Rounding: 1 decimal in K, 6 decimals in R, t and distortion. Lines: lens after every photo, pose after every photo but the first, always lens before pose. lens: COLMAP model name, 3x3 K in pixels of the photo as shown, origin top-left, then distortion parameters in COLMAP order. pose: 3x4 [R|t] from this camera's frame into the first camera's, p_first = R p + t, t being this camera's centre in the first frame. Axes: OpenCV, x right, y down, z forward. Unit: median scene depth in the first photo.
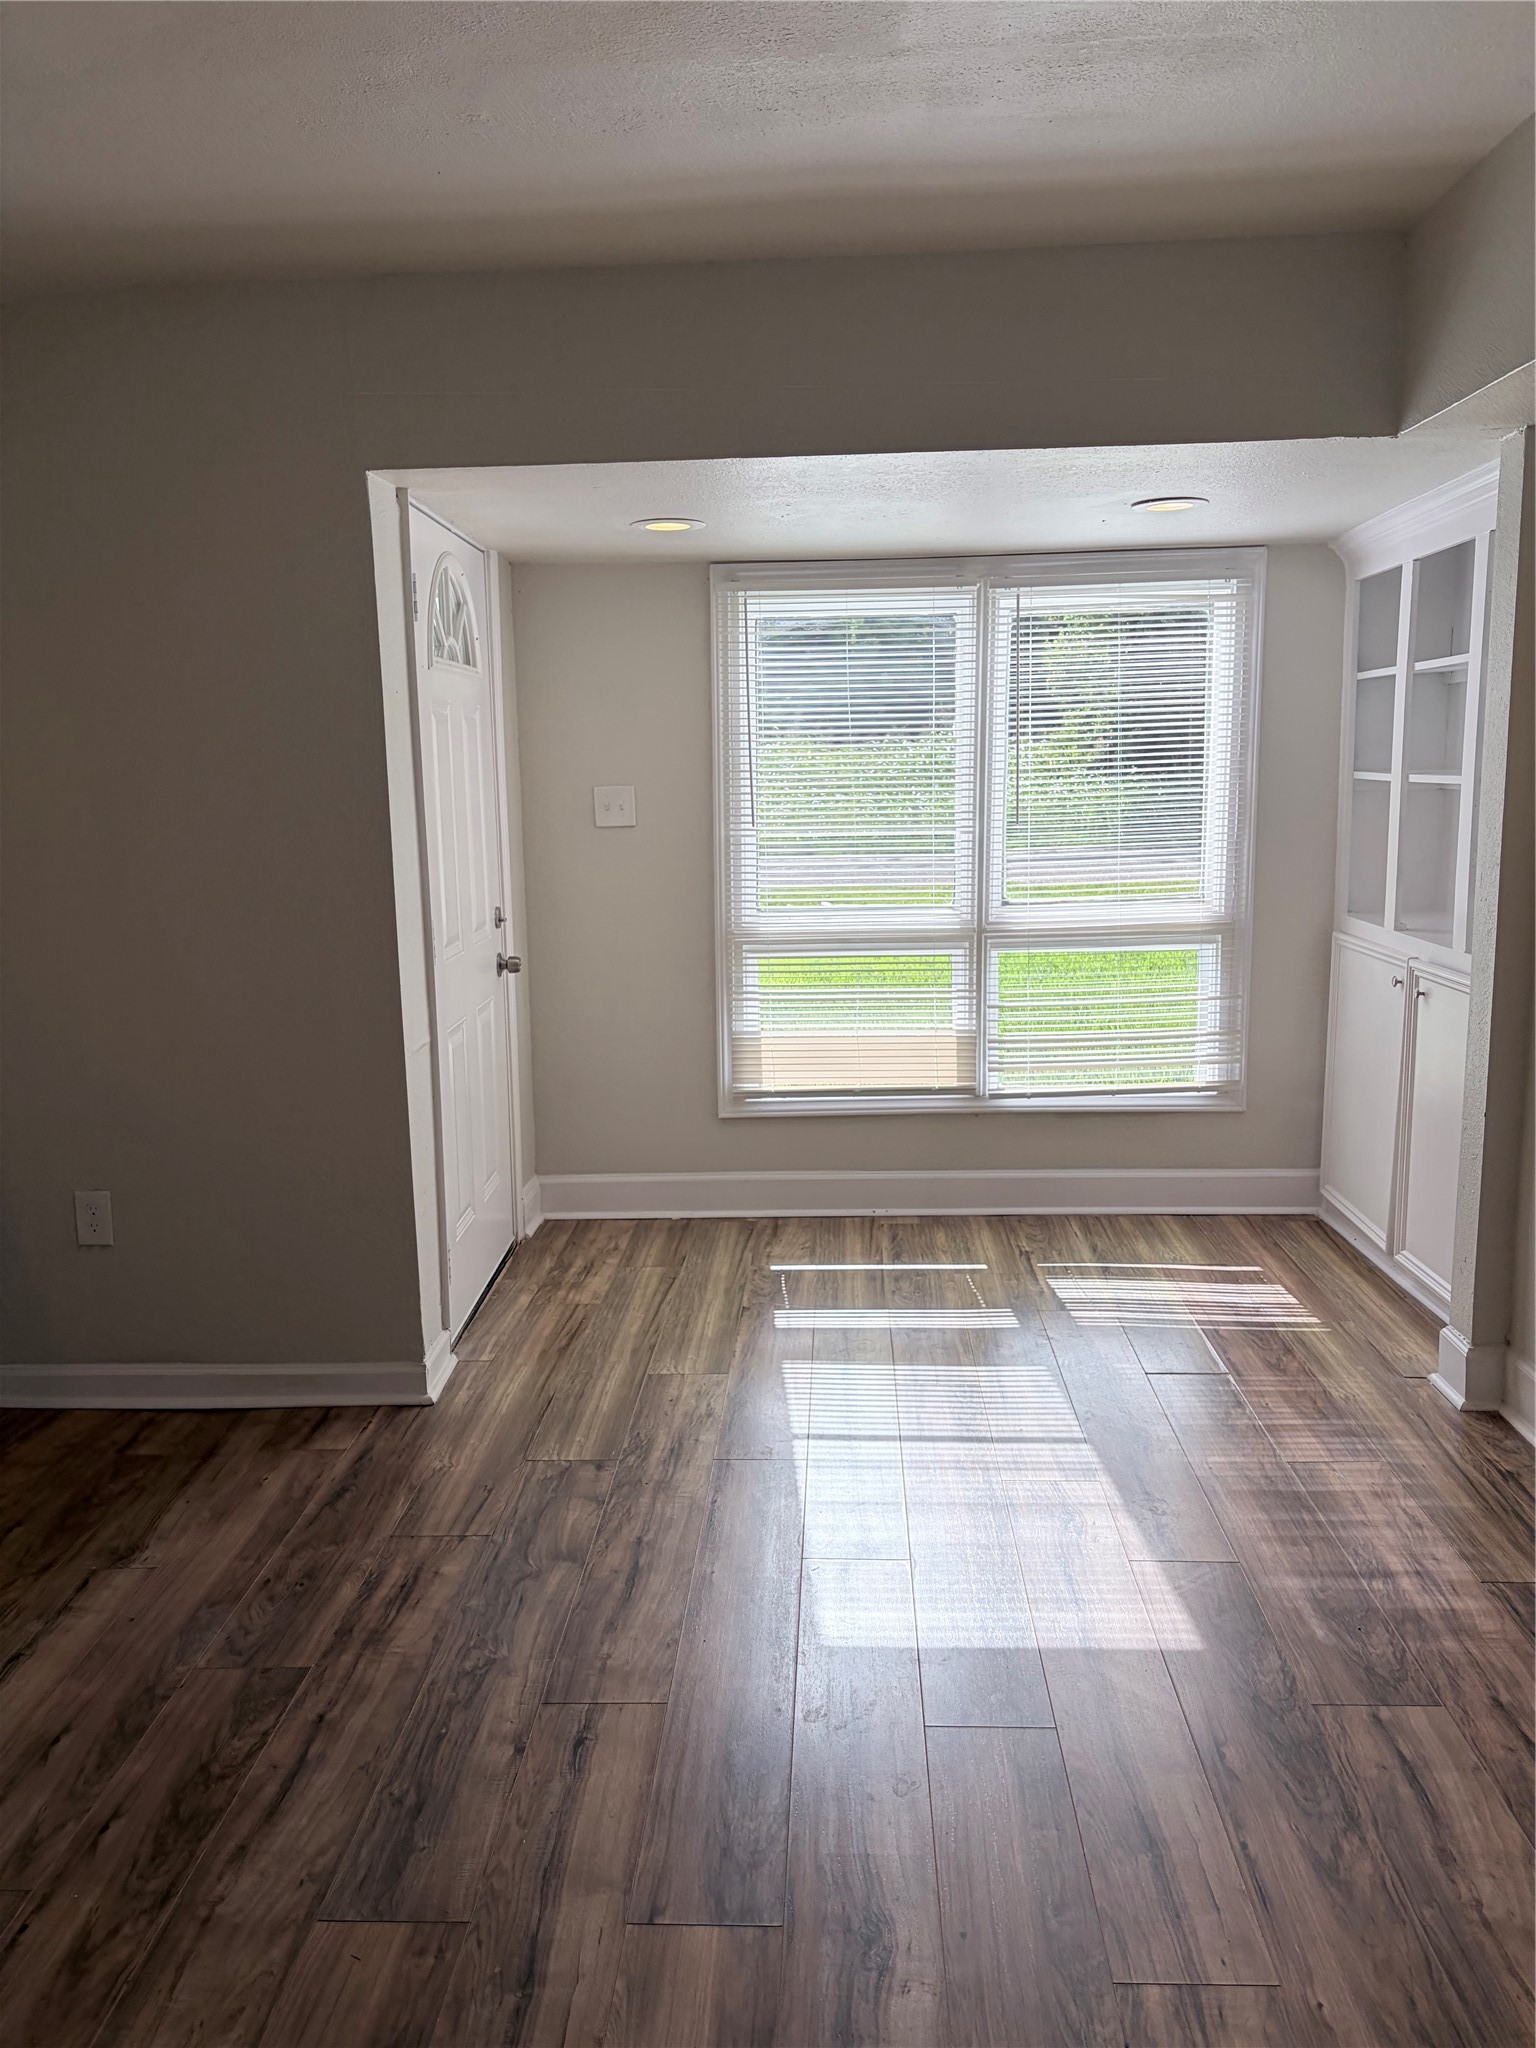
lens RADIAL K [[1618.8, 0, 761.4], [0, 1618.8, 1018.3], [0, 0, 1]] dist [0.033716, -0.035527]
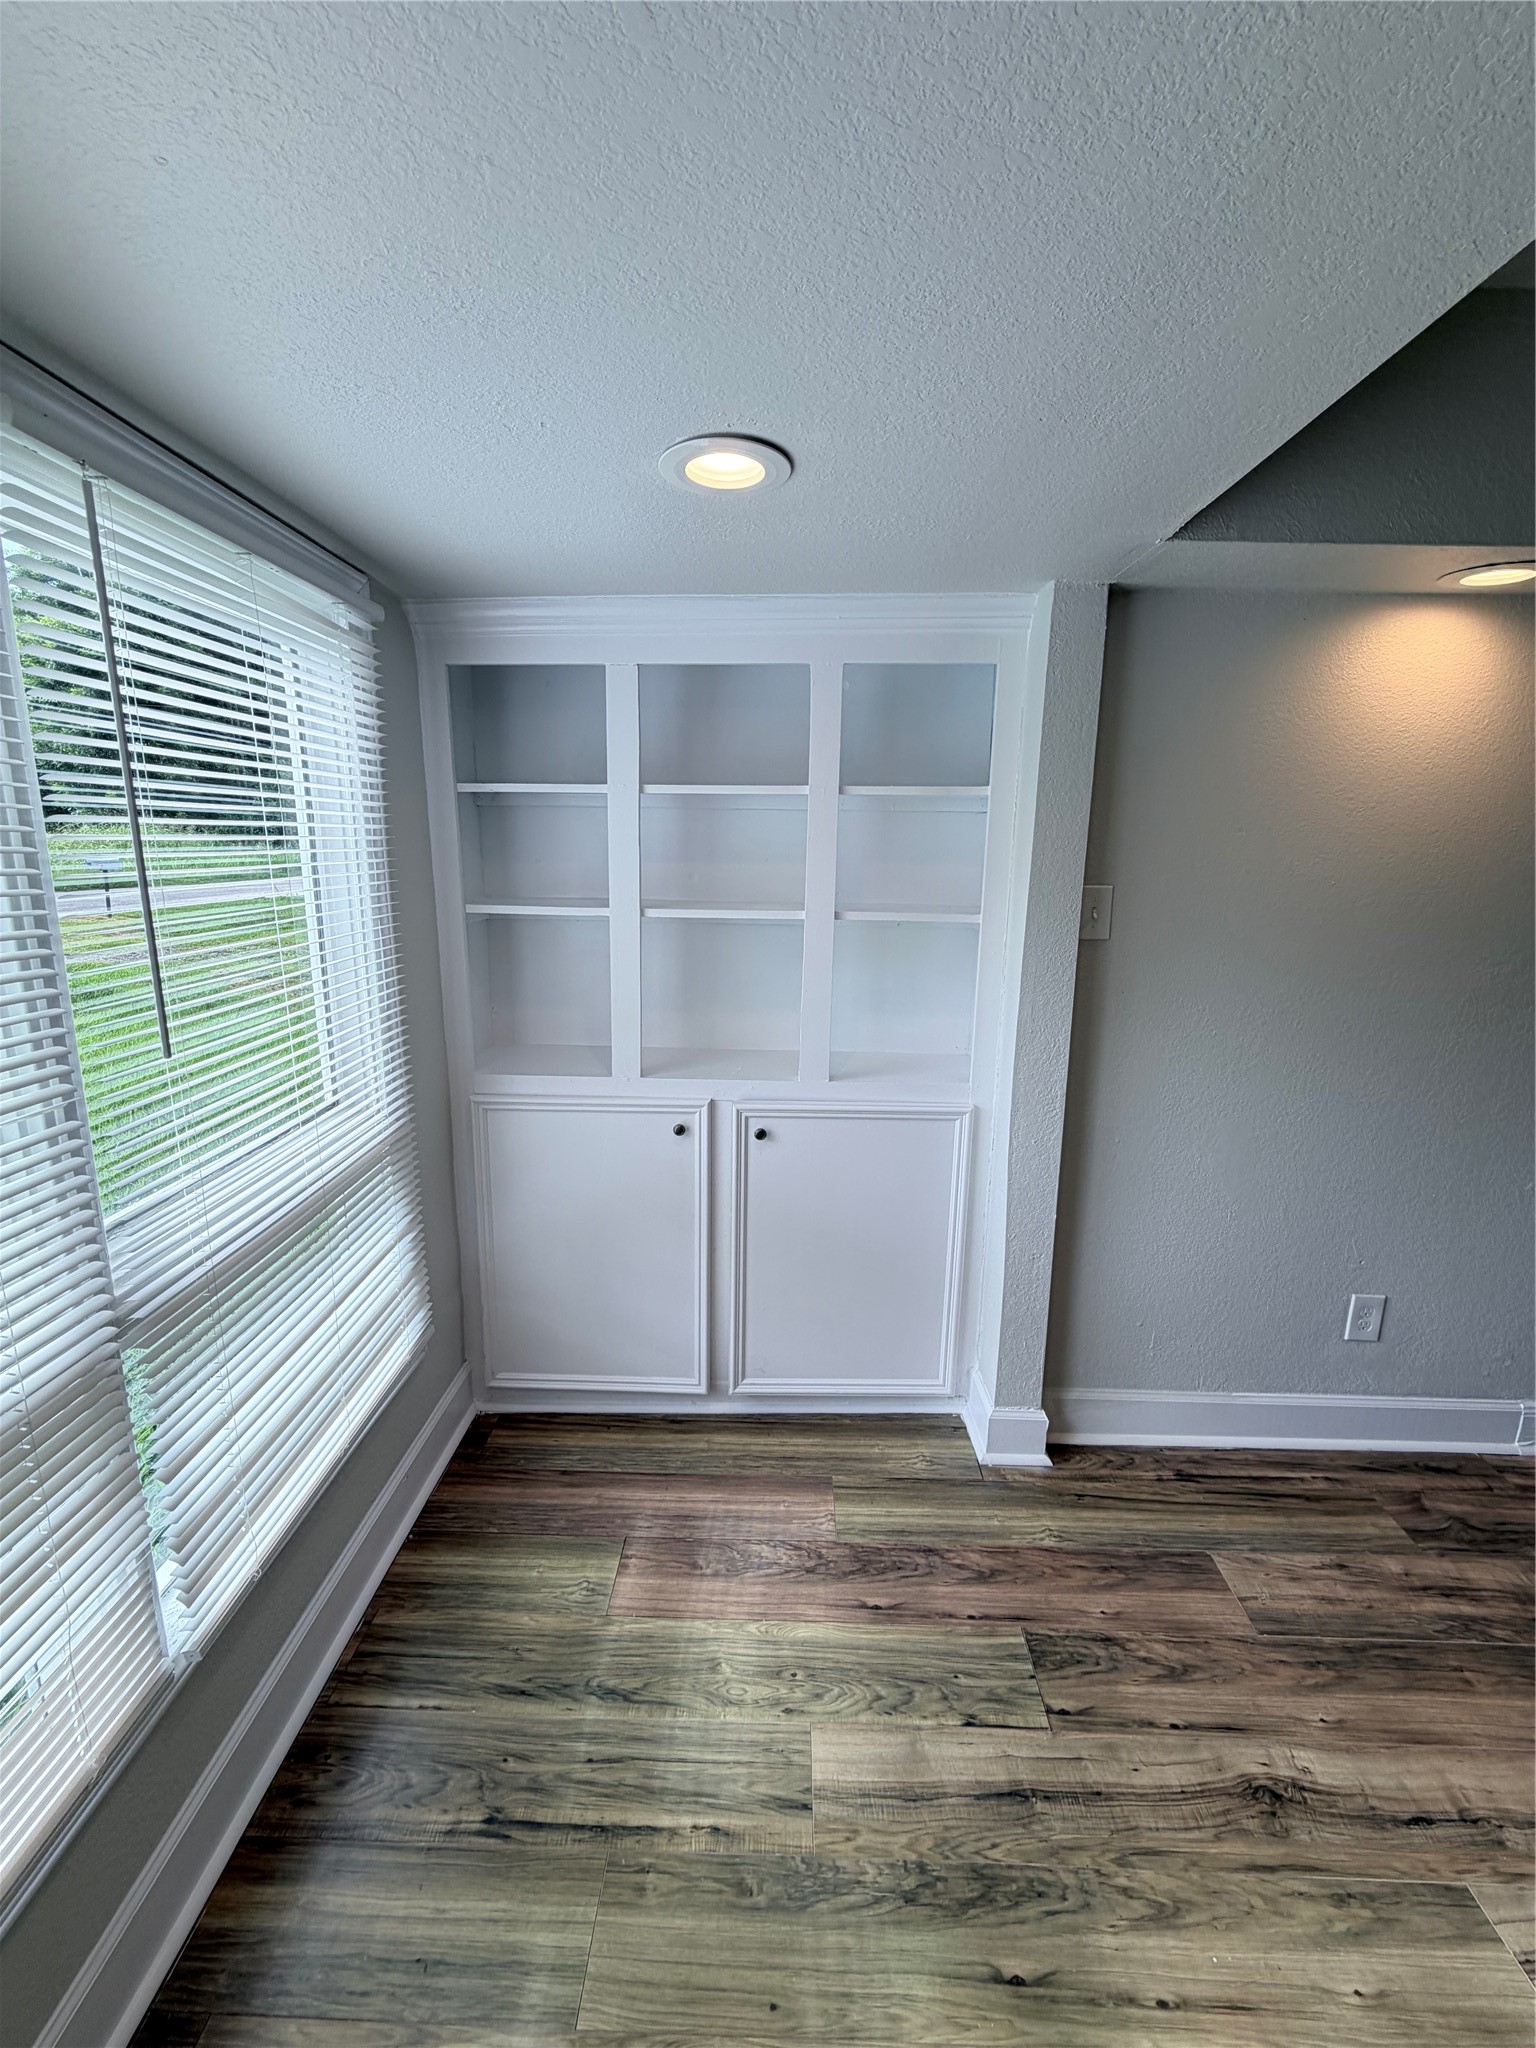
lens RADIAL K [[814.7, 0, 757.7], [0, 814.7, 1017.6], [0, 0, 1]] dist [0.003803, -0.000351]
pose [[-0.006823, -0.194666, 0.980846, -0.062283], [0.159462, 0.968105, 0.193247, -0.175130], [-0.987180, 0.157726, 0.024437, 0.946225]]
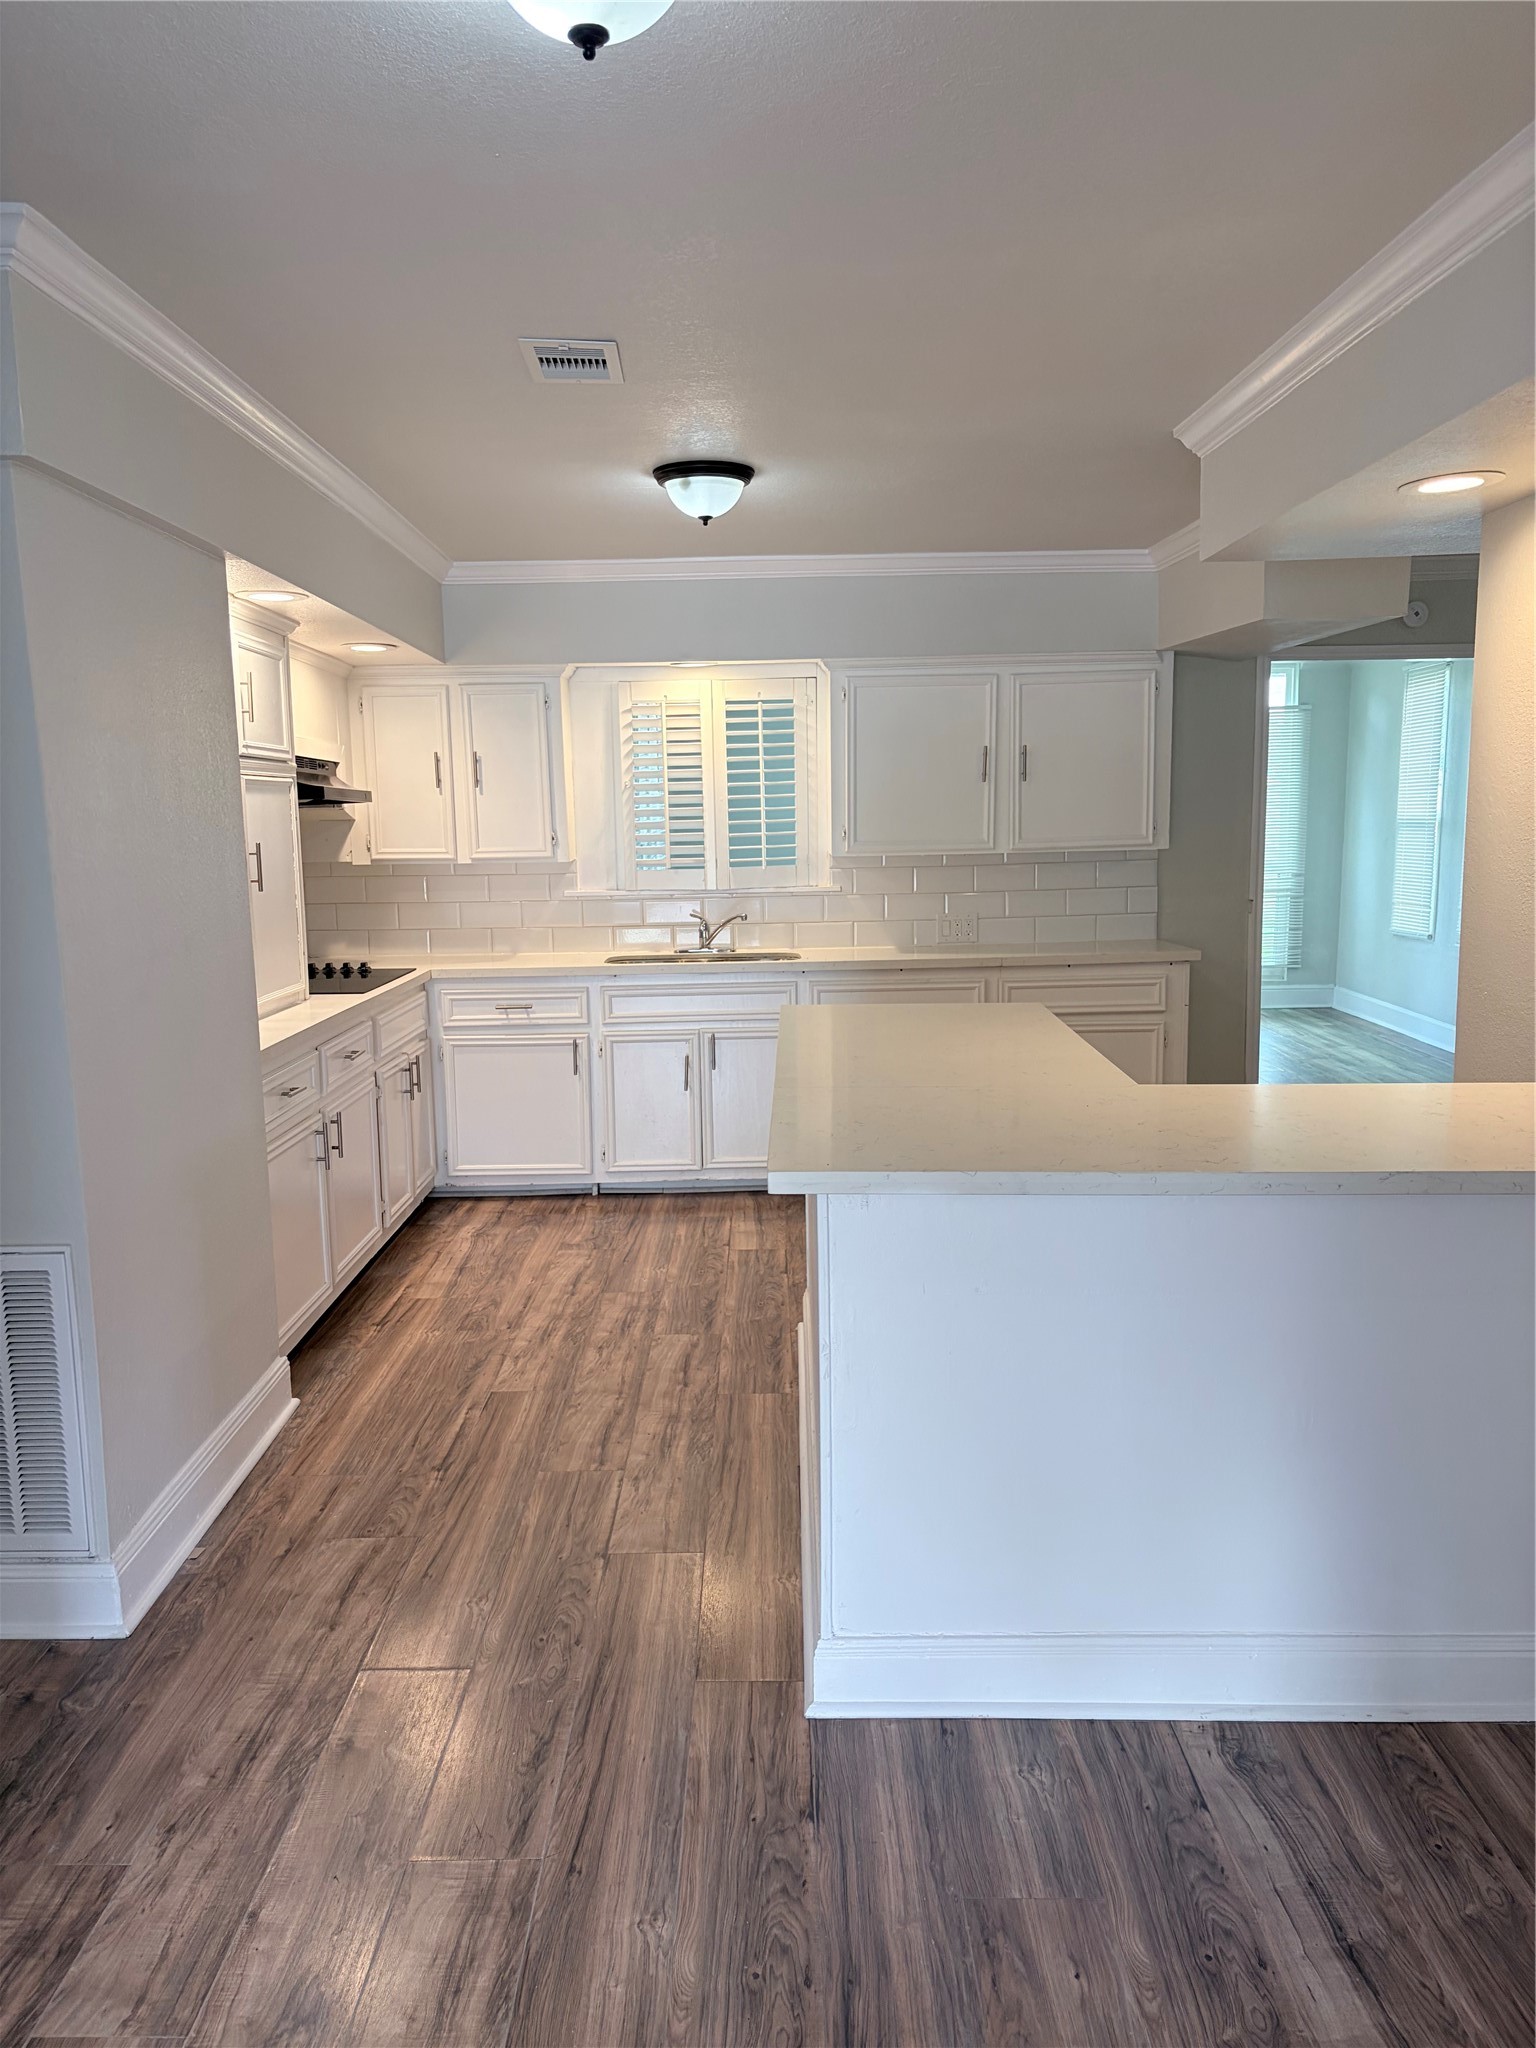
lens RADIAL K [[1618.8, 0, 760.6], [0, 1618.8, 1023.6], [0, 0, 1]] dist [0.033716, -0.035527]
pose [[-0.998873, 0.029623, -0.037081, 0.141294], [0.016845, 0.951713, 0.306525, -0.218433], [0.044371, 0.305555, -0.951140, 1.222245]]
